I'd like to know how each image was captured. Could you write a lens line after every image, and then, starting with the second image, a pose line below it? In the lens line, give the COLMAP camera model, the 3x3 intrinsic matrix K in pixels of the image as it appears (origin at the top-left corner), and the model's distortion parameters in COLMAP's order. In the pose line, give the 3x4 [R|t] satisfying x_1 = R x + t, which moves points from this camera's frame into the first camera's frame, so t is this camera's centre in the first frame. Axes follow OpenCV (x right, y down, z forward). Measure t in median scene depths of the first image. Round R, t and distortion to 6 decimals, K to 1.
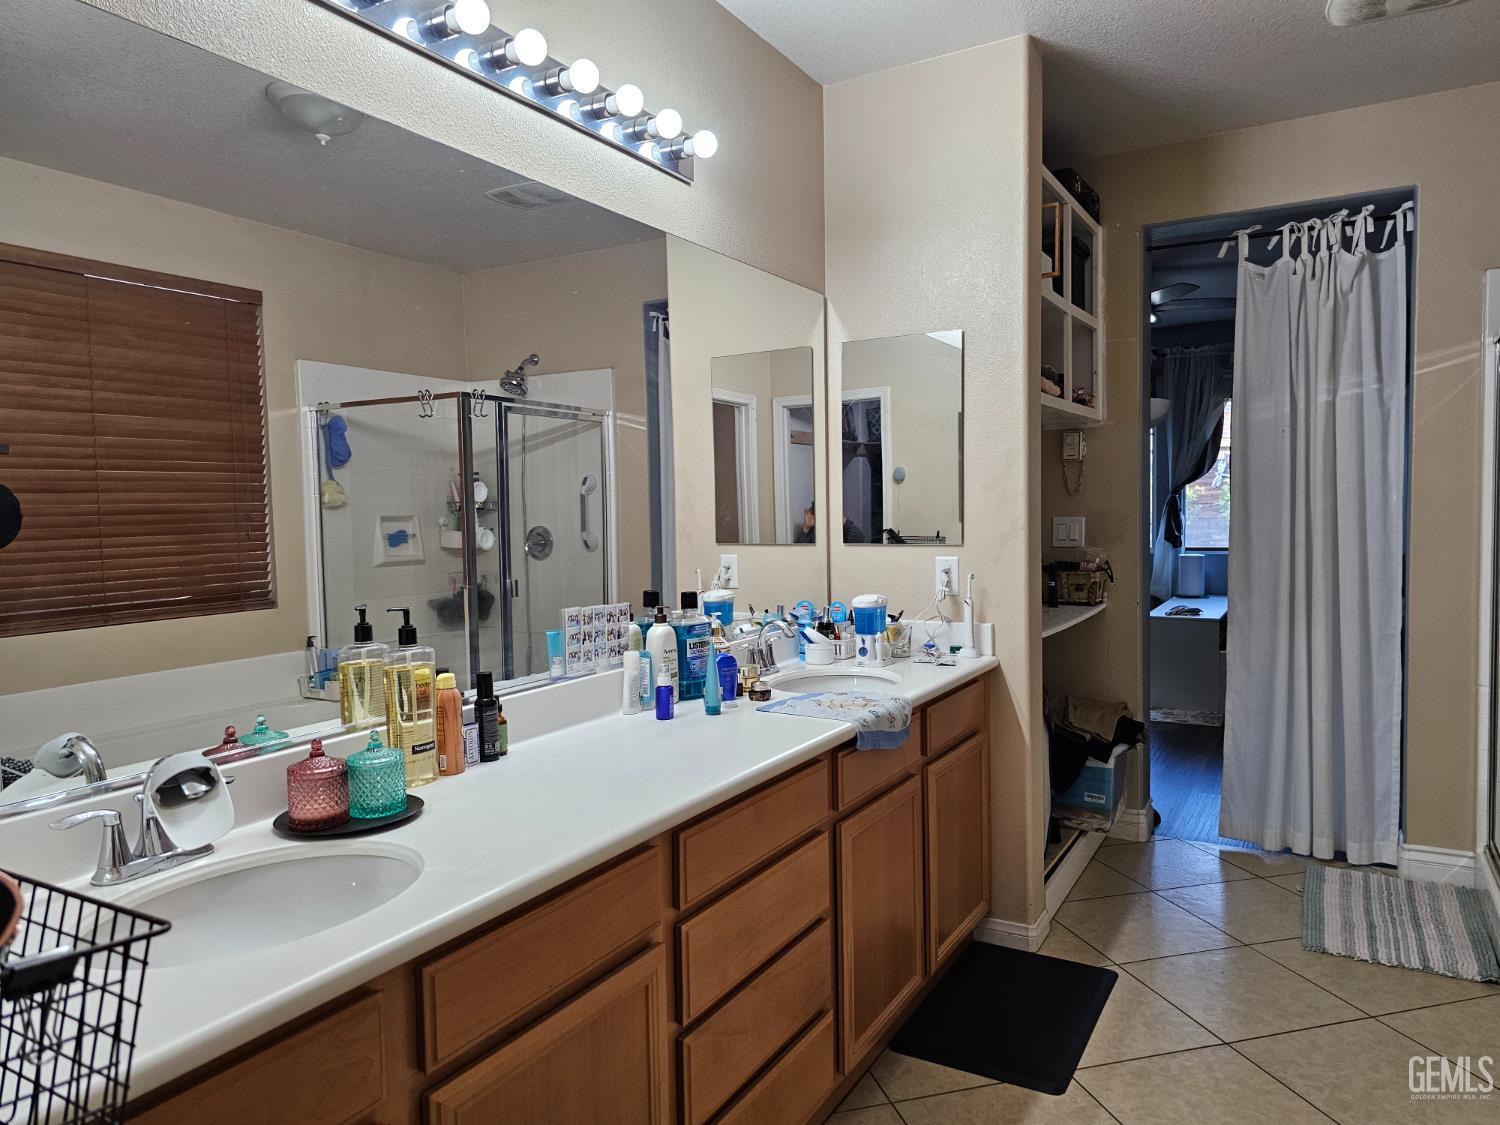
lens RADIAL K [[1005.1, 0, 762.2], [0, 1005.1, 554.5], [0, 0, 1]] dist [0.059567, -0.051550]
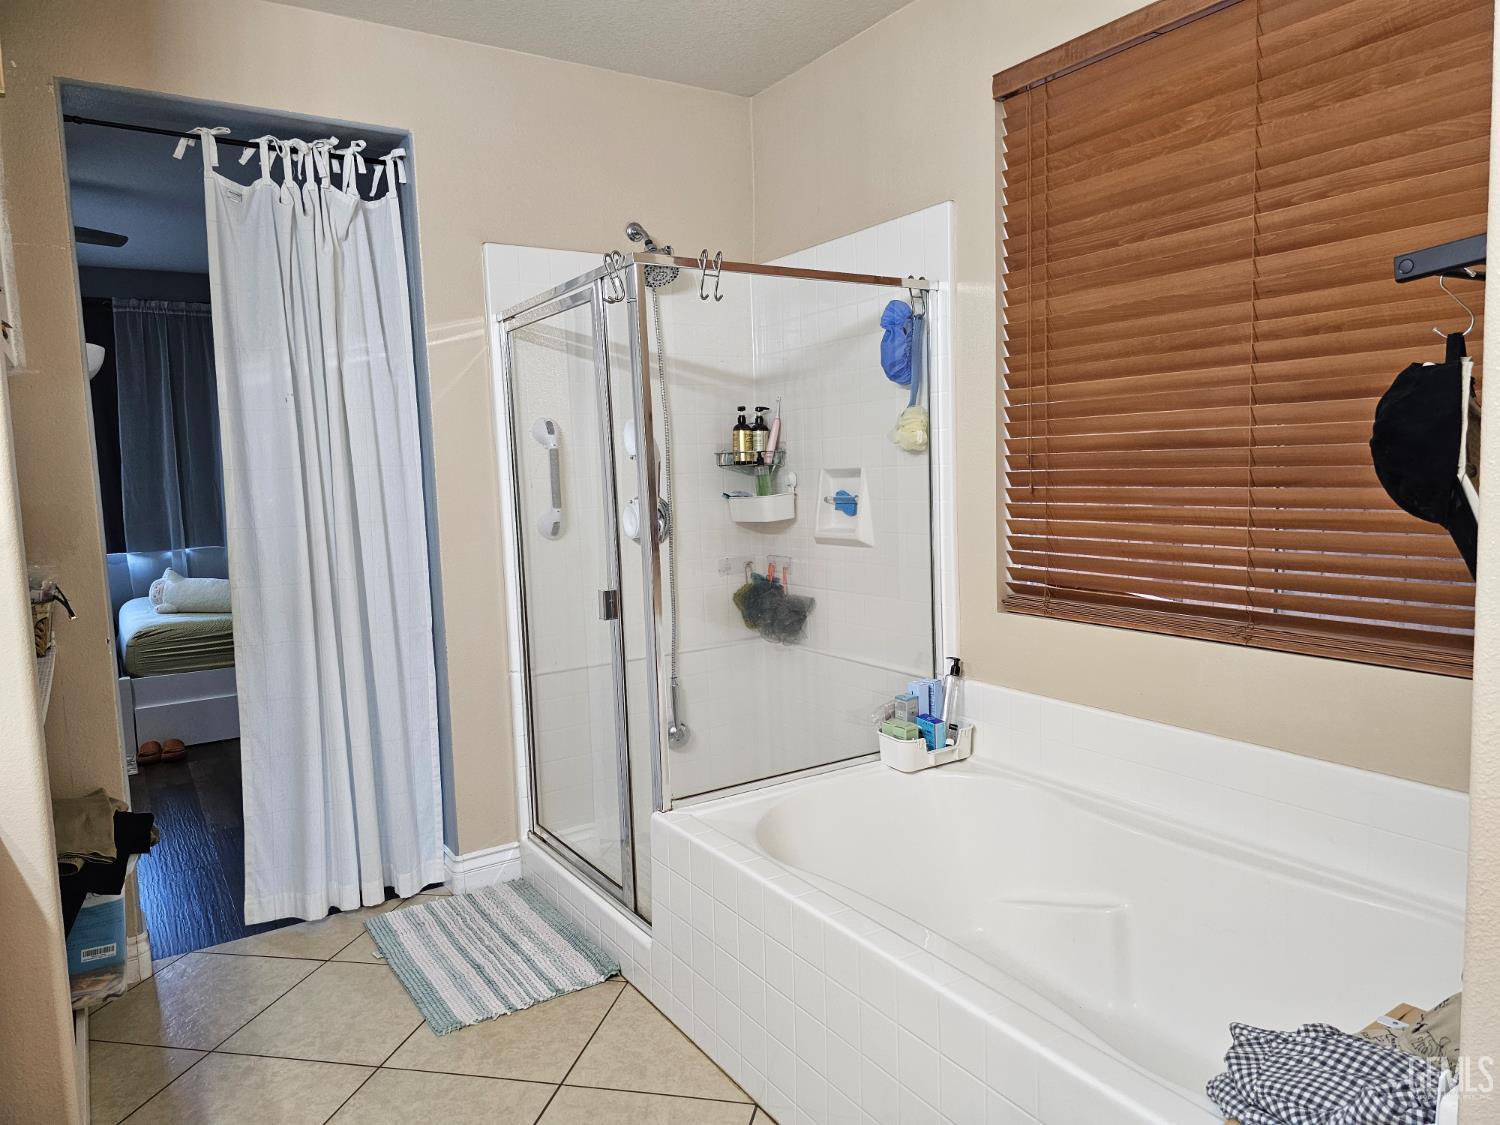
lens RADIAL K [[1005.1, 0, 762.2], [0, 1005.1, 554.5], [0, 0, 1]] dist [0.059567, -0.051550]
pose [[0.457802, -0.078043, 0.885622, -0.035319], [0.065907, 0.996378, 0.053734, -0.019544], [-0.886608, 0.033770, 0.461287, 0.317725]]
